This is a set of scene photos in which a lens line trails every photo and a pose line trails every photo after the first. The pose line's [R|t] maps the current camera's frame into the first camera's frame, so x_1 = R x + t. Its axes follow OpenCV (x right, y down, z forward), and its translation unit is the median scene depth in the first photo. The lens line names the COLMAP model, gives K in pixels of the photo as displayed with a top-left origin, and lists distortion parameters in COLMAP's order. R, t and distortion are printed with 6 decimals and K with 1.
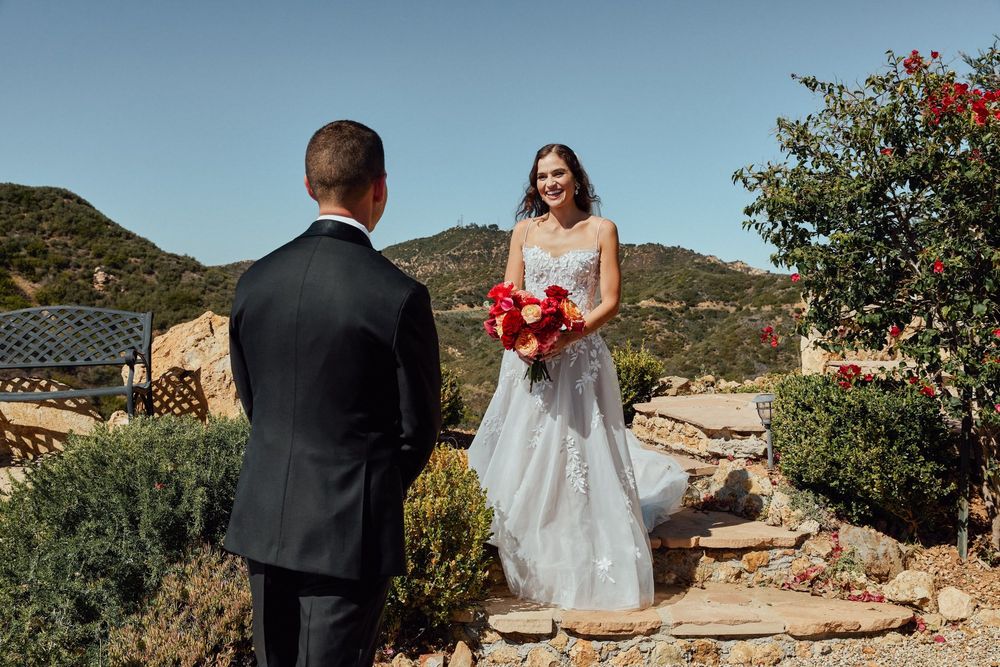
lens RADIAL K [[1033.1, 0, 500.4], [0, 1033.1, 338.2], [0, 0, 1]] dist [0.024026, 0.000000]
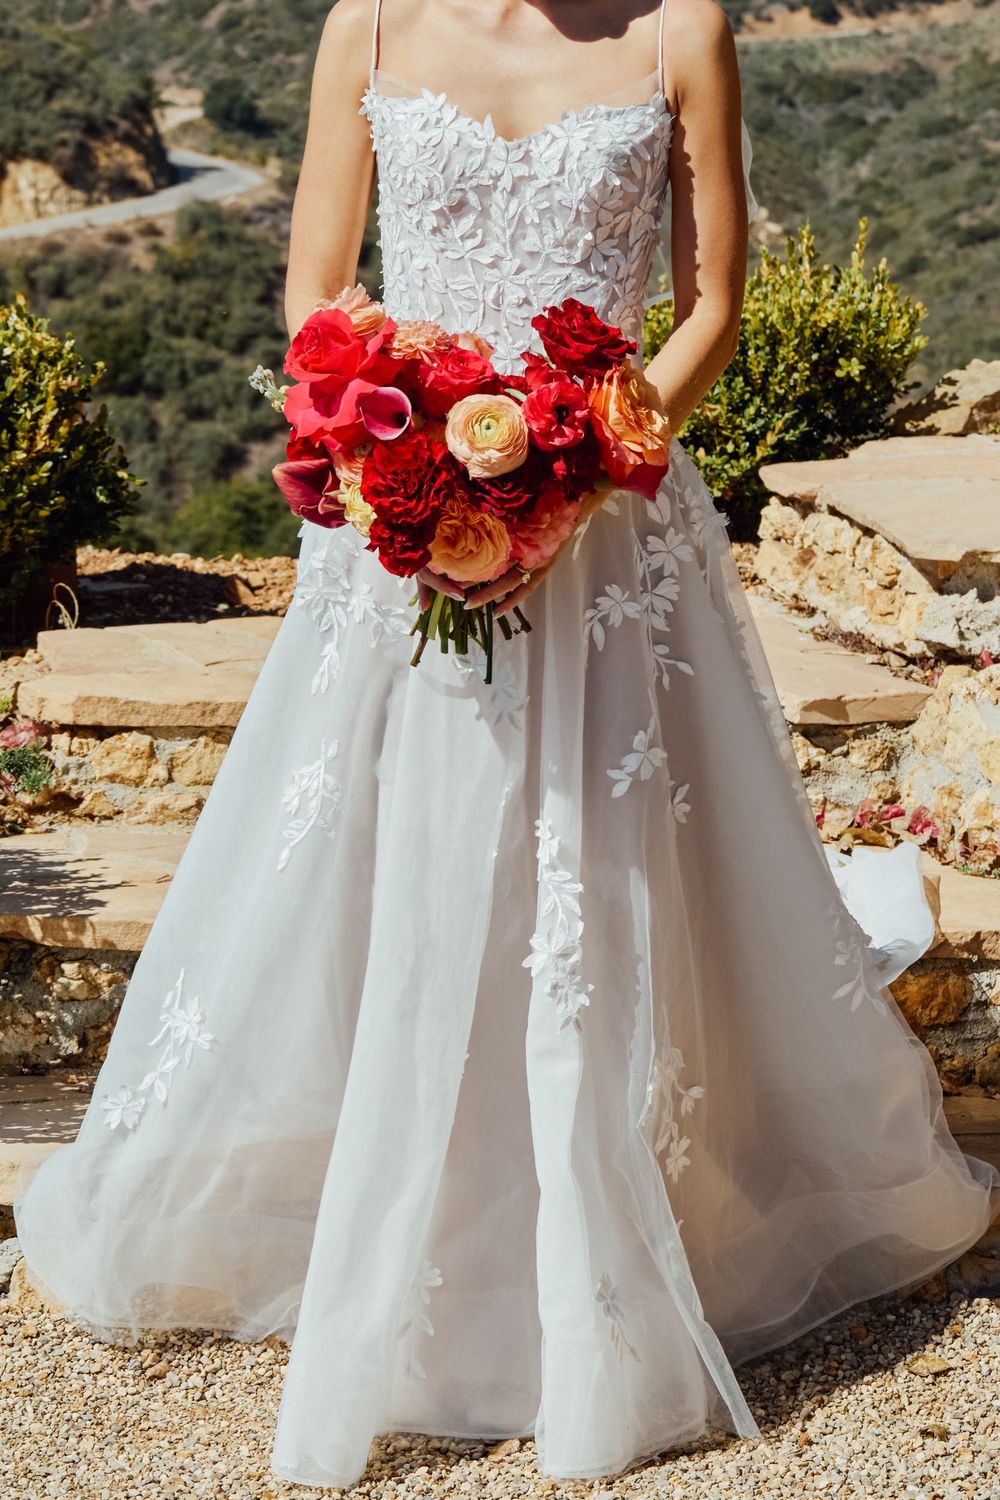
lens RADIAL K [[4538.5, 0, 570.0], [0, 4538.5, 690.4], [0, 0, 1]] dist [-0.030612, 0.000000]
pose [[0.996065, 0.005604, -0.088447, 0.240750], [0.004763, 0.993172, 0.116562, -0.022151], [0.088496, -0.116525, 0.989237, -0.246406]]
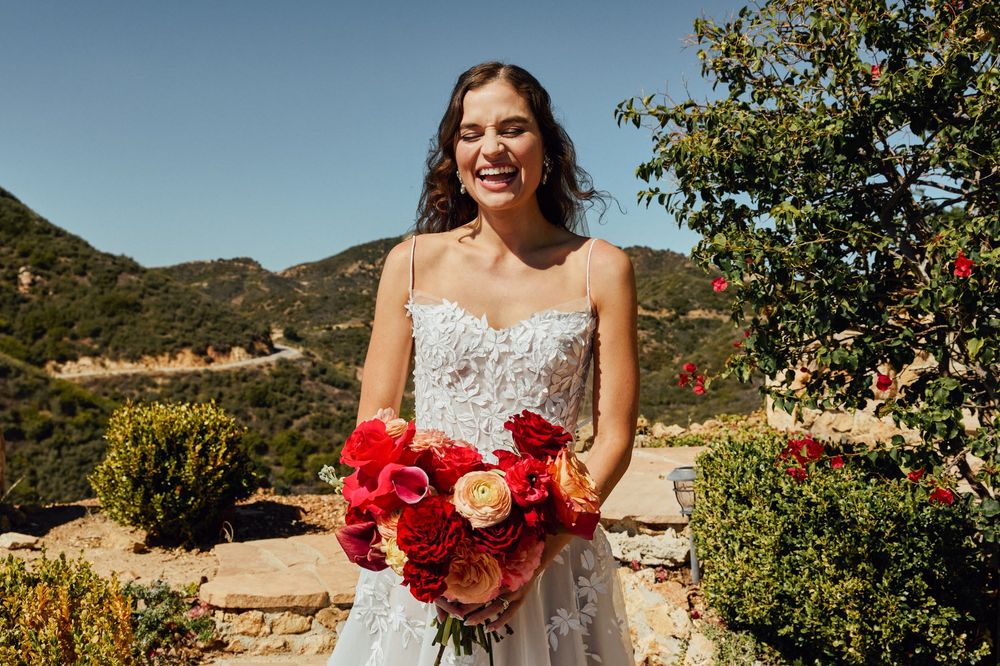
lens RADIAL K [[1125.8, 0, 502.0], [0, 1125.8, 339.8], [0, 0, 1]] dist [0.032120, 0.000000]
pose [[0.999710, 0.005710, 0.023387, 0.135194], [-0.005534, 0.999956, -0.007591, -0.019716], [-0.023429, 0.007459, 0.999698, 0.333519]]
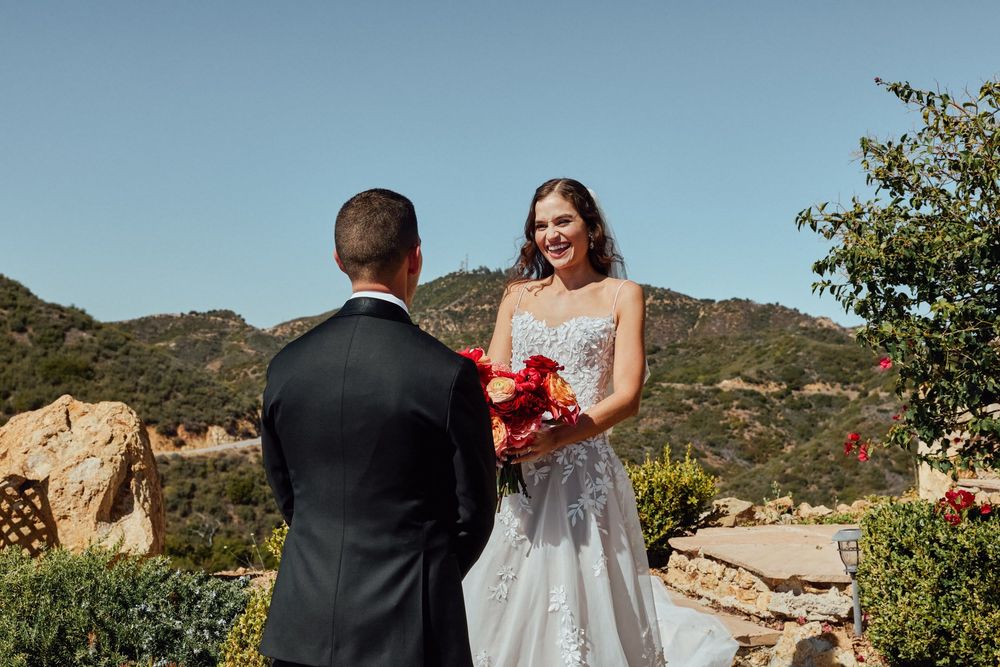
lens RADIAL K [[1485.0, 0, 501.8], [0, 1485.0, 339.4], [0, 0, 1]] dist [-0.001005, 0.000000]
pose [[0.999801, 0.014835, -0.013326, 0.035876], [-0.015628, 0.997985, -0.061500, -0.008542], [0.012387, 0.061696, 0.998018, -0.005699]]
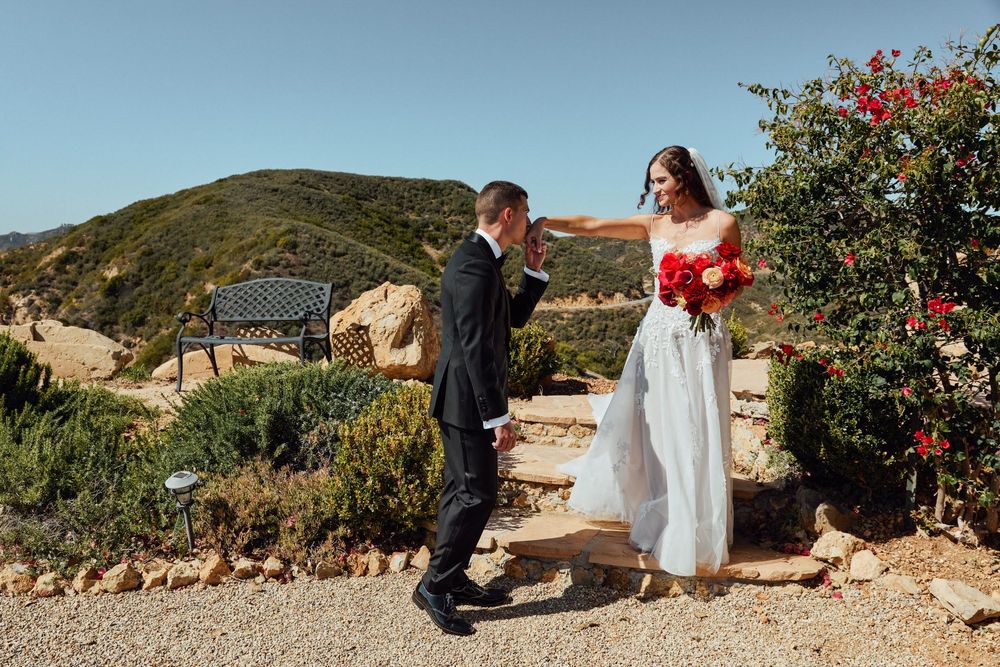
lens RADIAL K [[821.6, 0, 487.0], [0, 821.6, 335.1], [0, 0, 1]] dist [-0.071578, 0.080186]
pose [[0.932561, 0.033779, -0.359429, 0.302799], [-0.015276, 0.998413, 0.054197, -0.022332], [0.360689, -0.045051, 0.931597, 0.061518]]
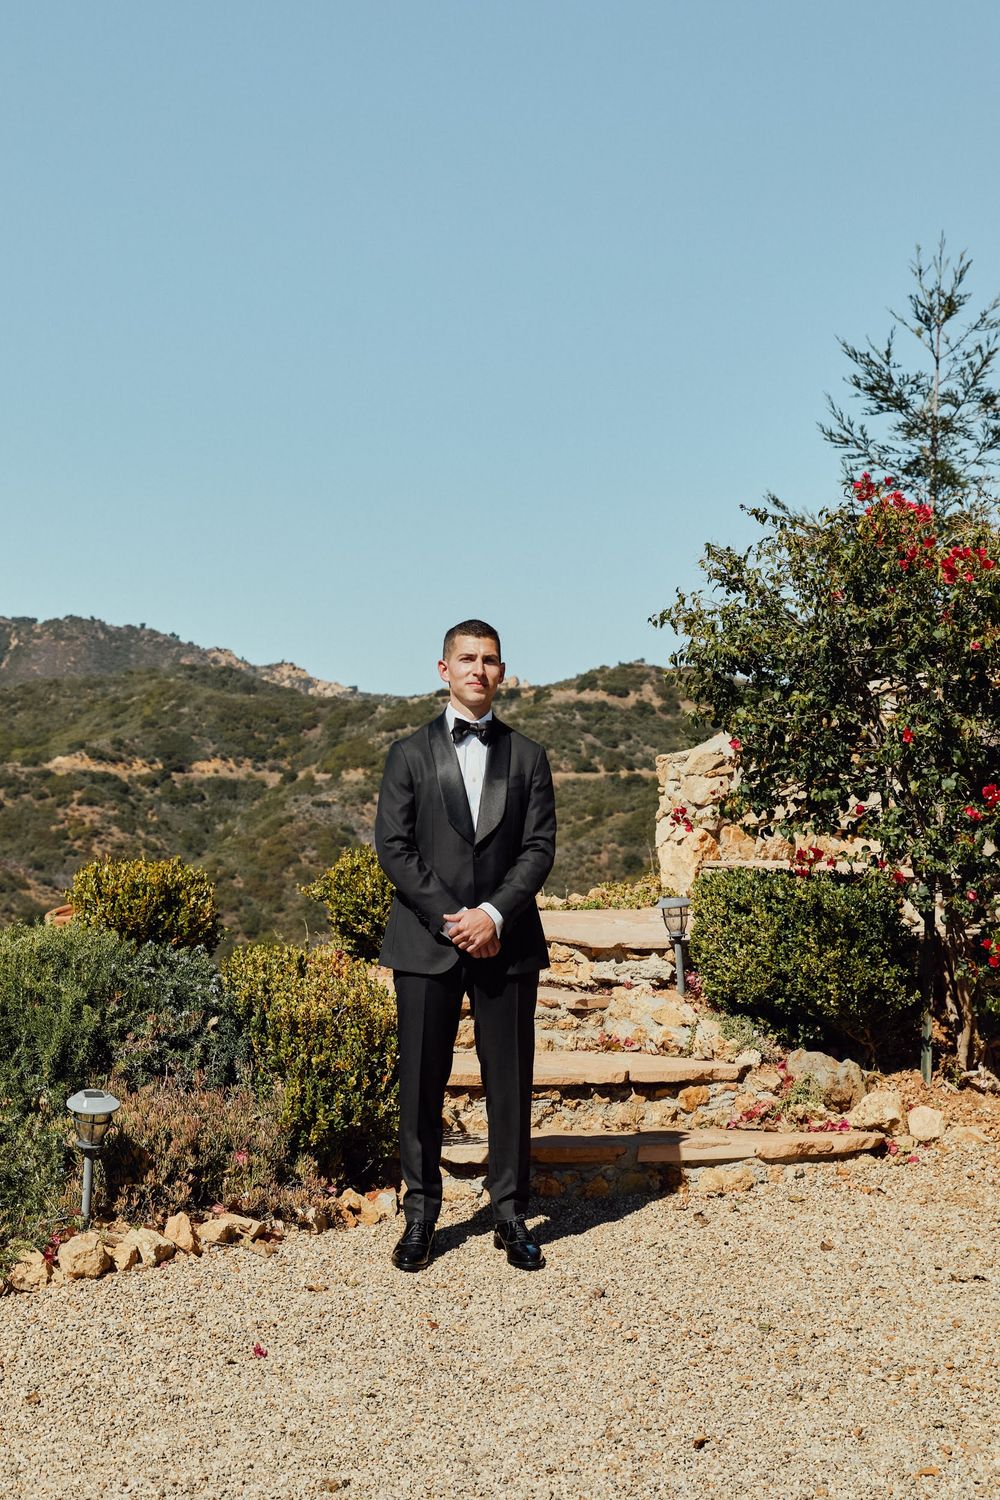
lens RADIAL K [[2582.9, 0, 424.2], [0, 2582.9, 751.7], [0, 0, 1]] dist [-0.031272, 0.000000]
pose [[0.959877, 0.003121, 0.280405, -0.473750], [0.007567, 0.999286, -0.037028, 0.018179], [-0.280320, 0.037664, 0.959167, -0.797544]]
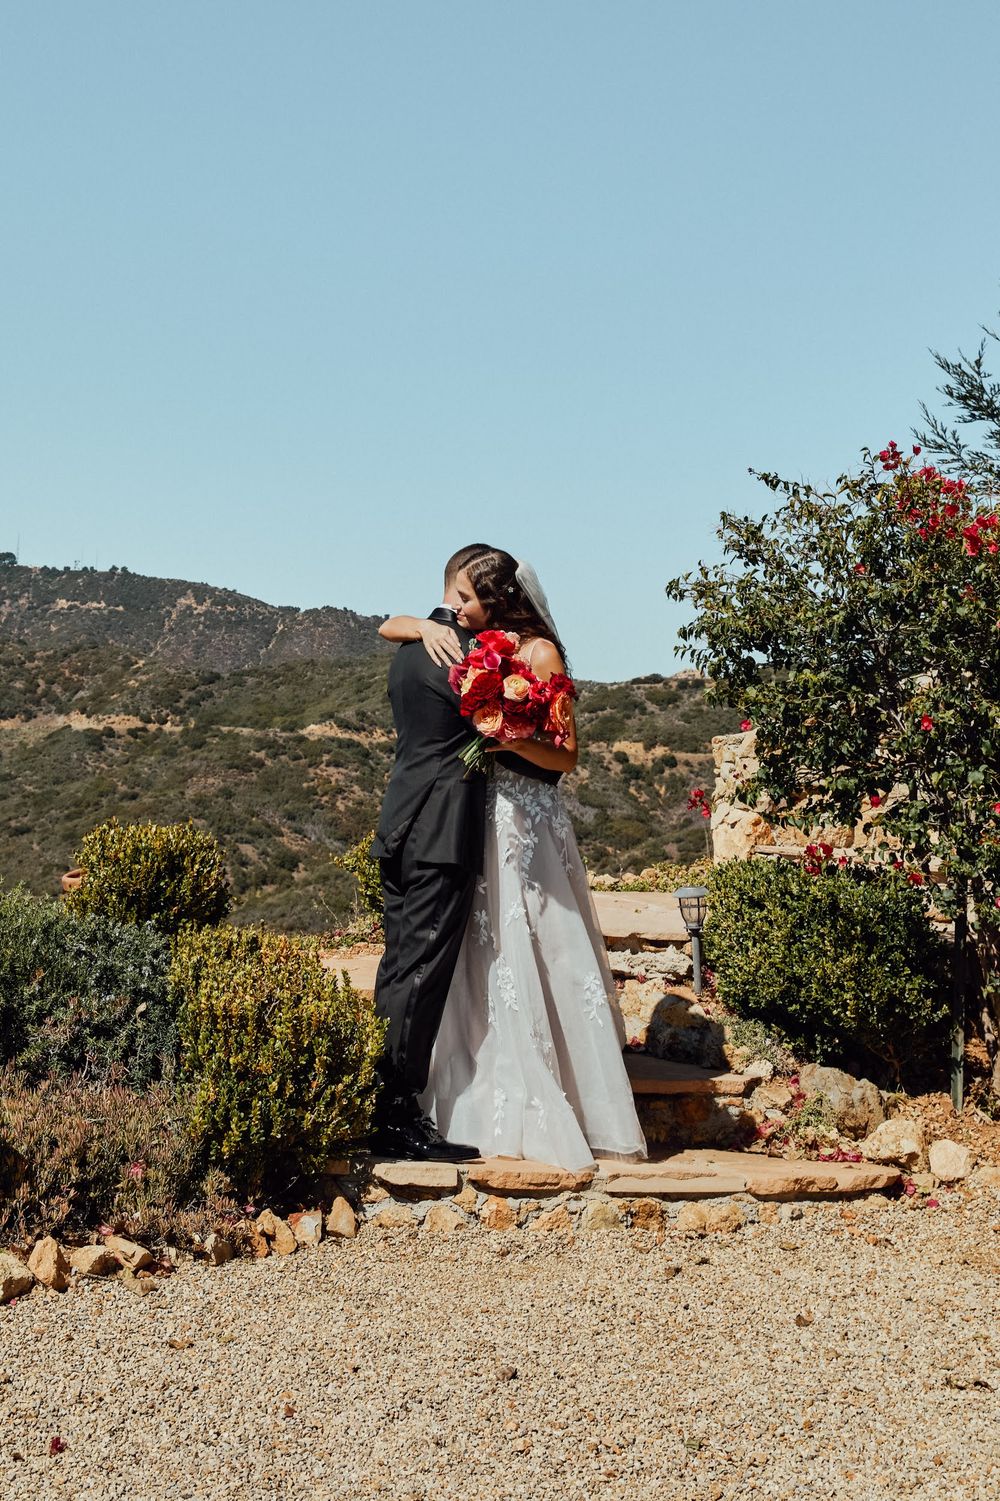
lens RADIAL K [[2154.2, 0, 375.7], [0, 2154.2, 476.8], [0, 0, 1]] dist [0.021269, 0.000000]
pose [[0.984994, 0.056027, 0.163241, -0.229456], [-0.031249, 0.988104, -0.150582, 0.006851], [-0.169736, 0.143221, 0.975027, -0.474945]]
